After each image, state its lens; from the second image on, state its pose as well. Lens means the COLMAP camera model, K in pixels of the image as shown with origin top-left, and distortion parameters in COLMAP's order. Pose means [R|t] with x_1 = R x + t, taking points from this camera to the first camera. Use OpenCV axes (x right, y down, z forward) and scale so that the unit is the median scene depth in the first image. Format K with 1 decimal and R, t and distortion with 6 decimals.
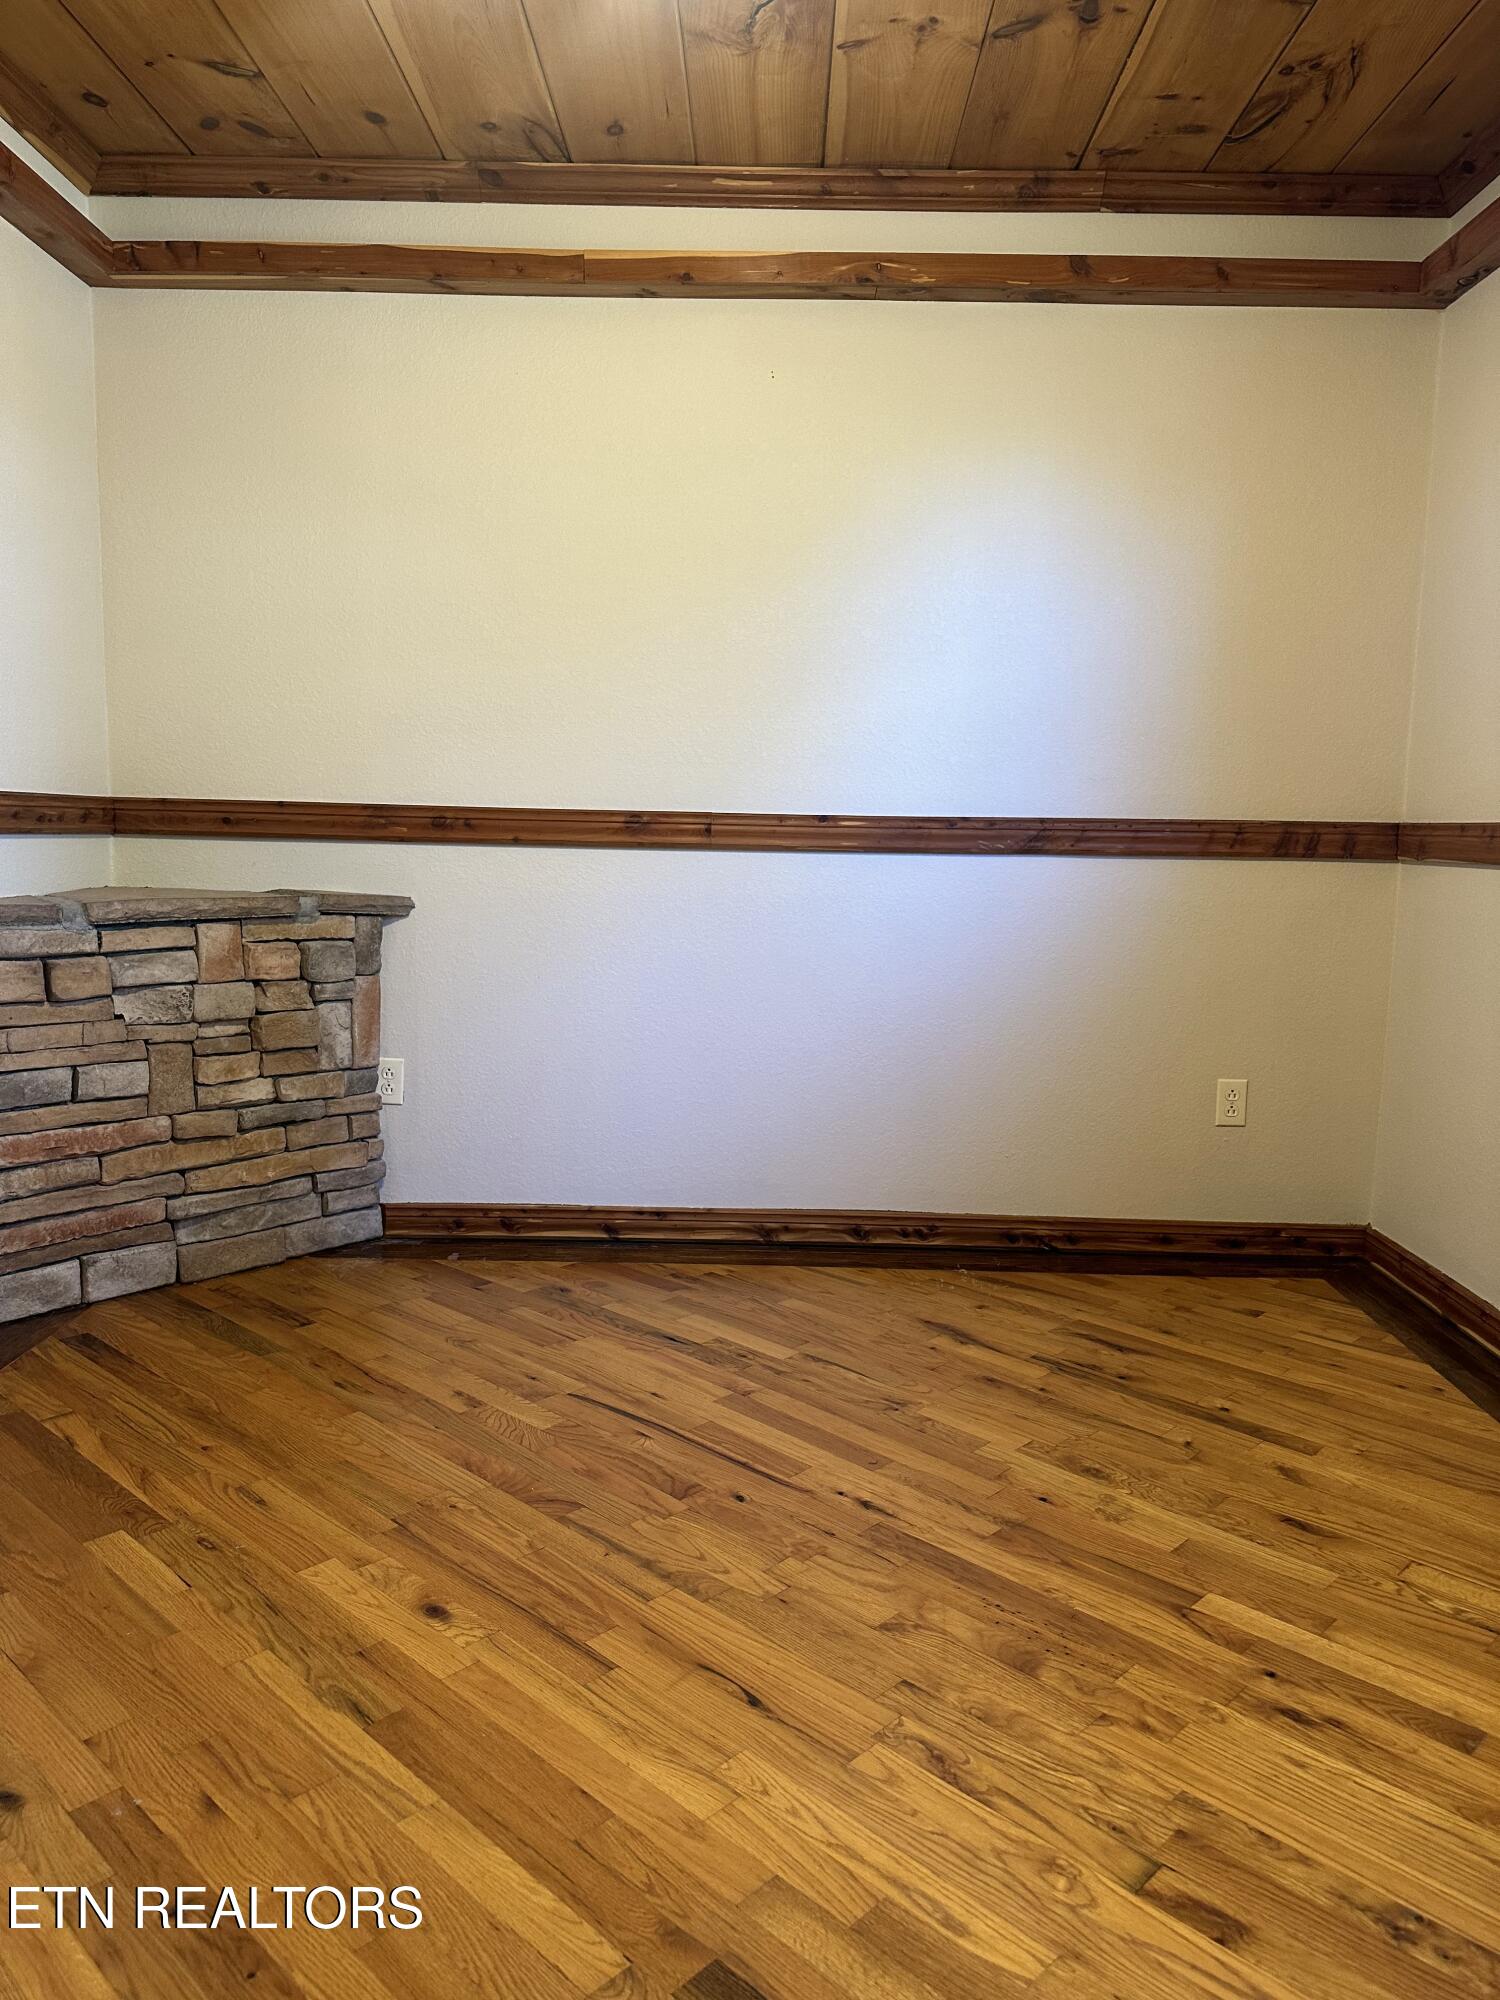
lens RADIAL K [[1413.7, 0, 760.2], [0, 1413.7, 1012.9], [0, 0, 1]] dist [0.099379, -0.151858]
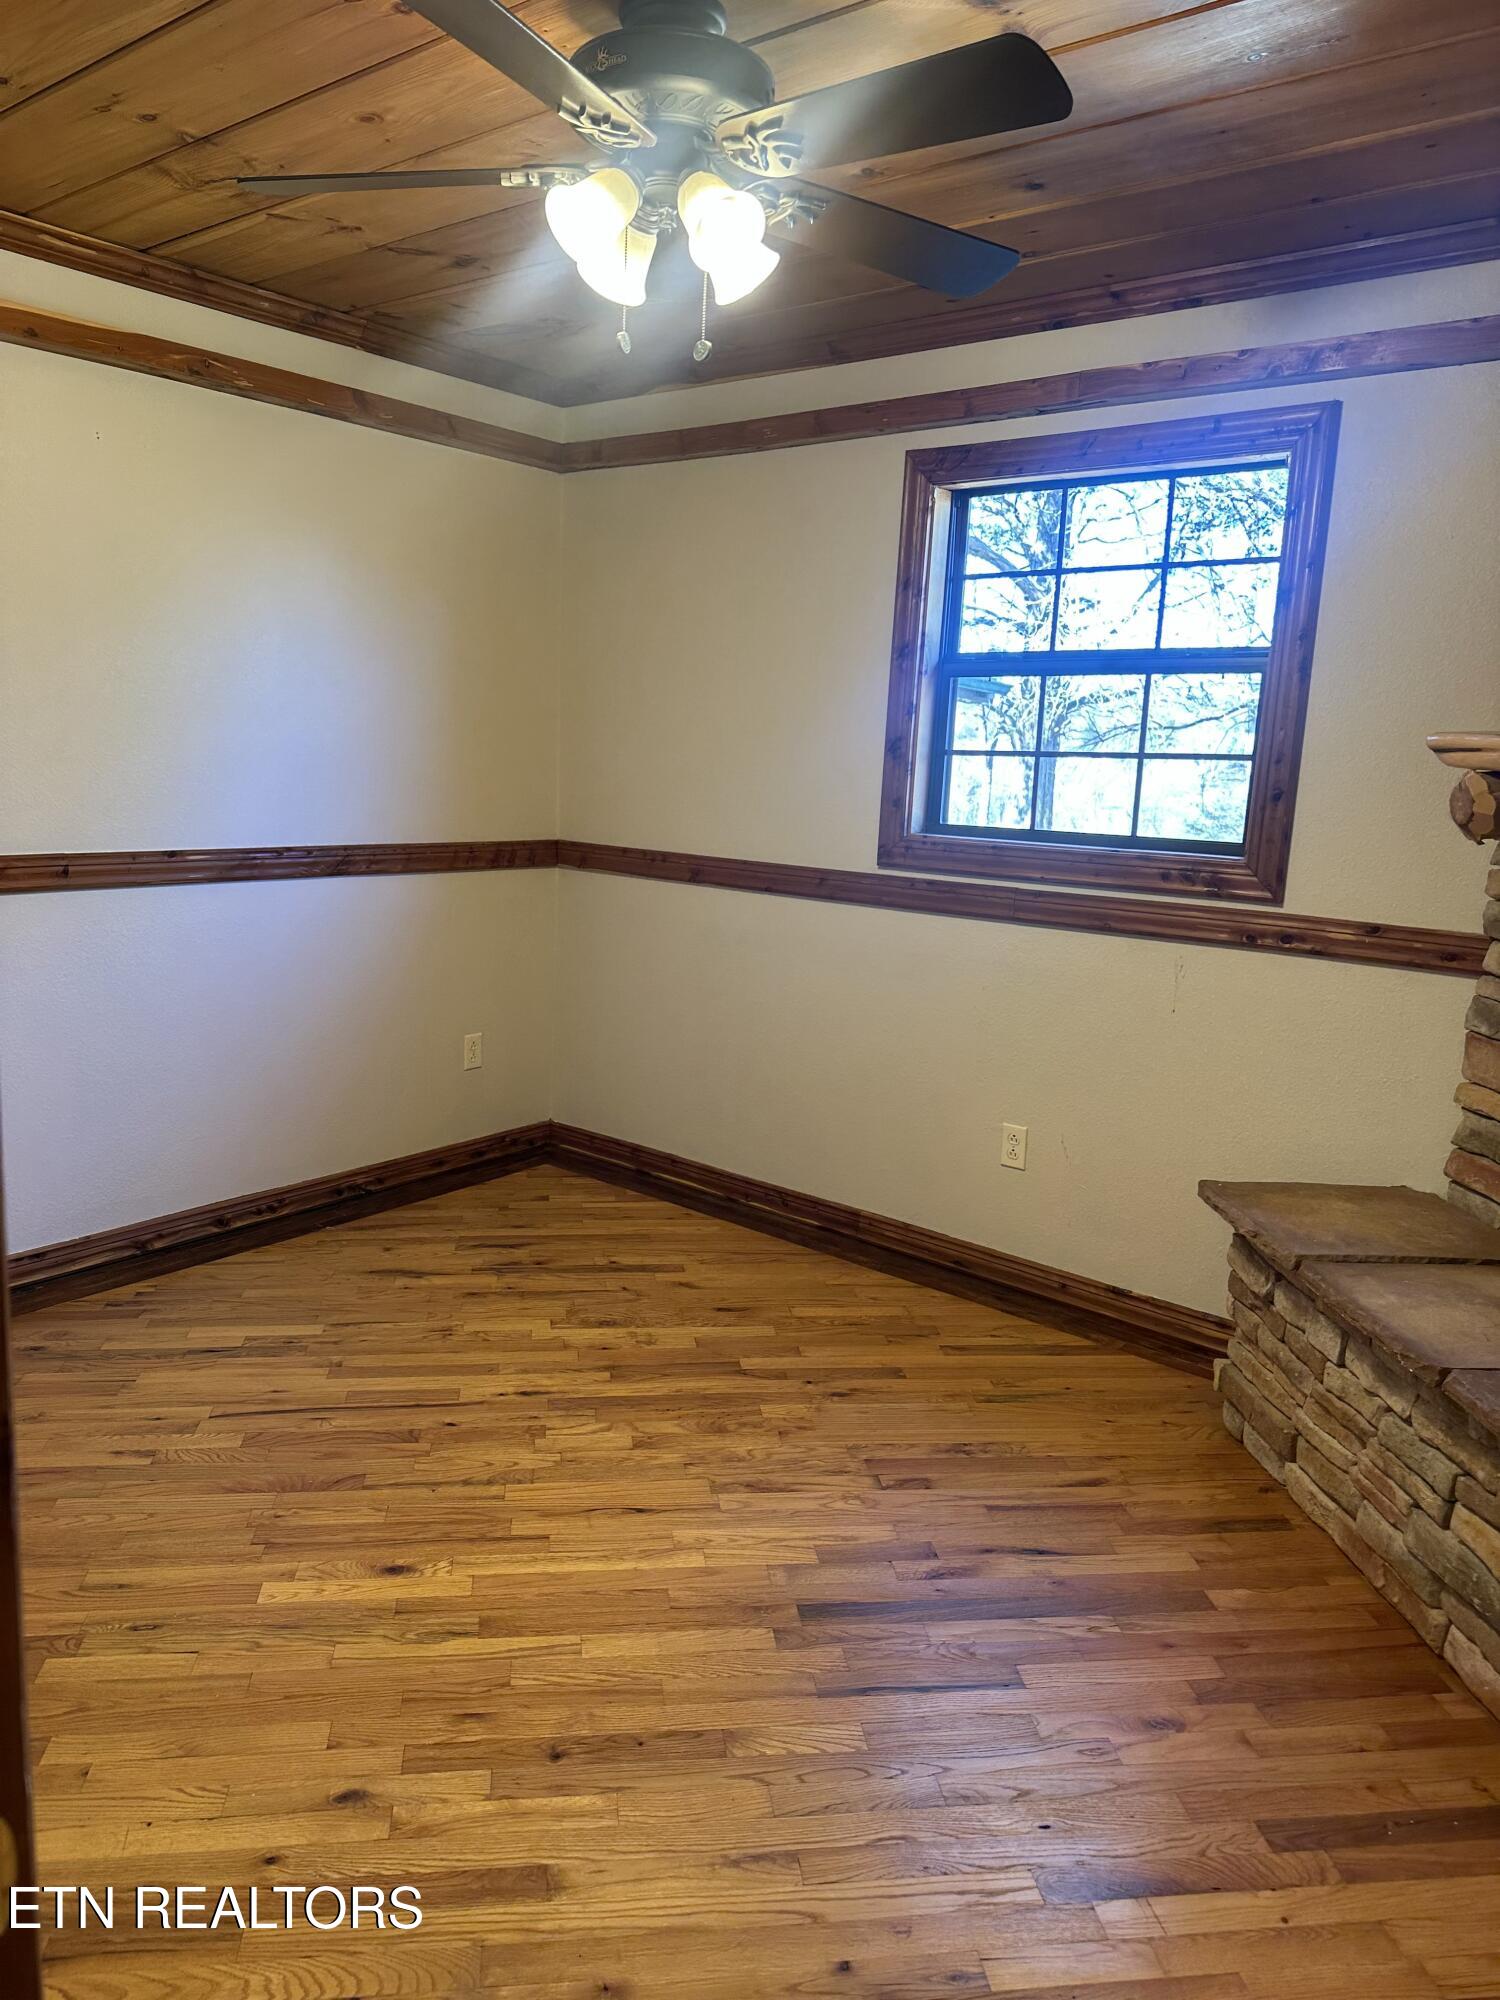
lens RADIAL K [[1413.7, 0, 760.2], [0, 1413.7, 1012.9], [0, 0, 1]] dist [0.099379, -0.151858]
pose [[0.618936, -0.146581, 0.771643, -0.620163], [0.078387, 0.989055, 0.125005, -0.138073], [-0.781520, -0.016883, 0.623651, -0.029954]]
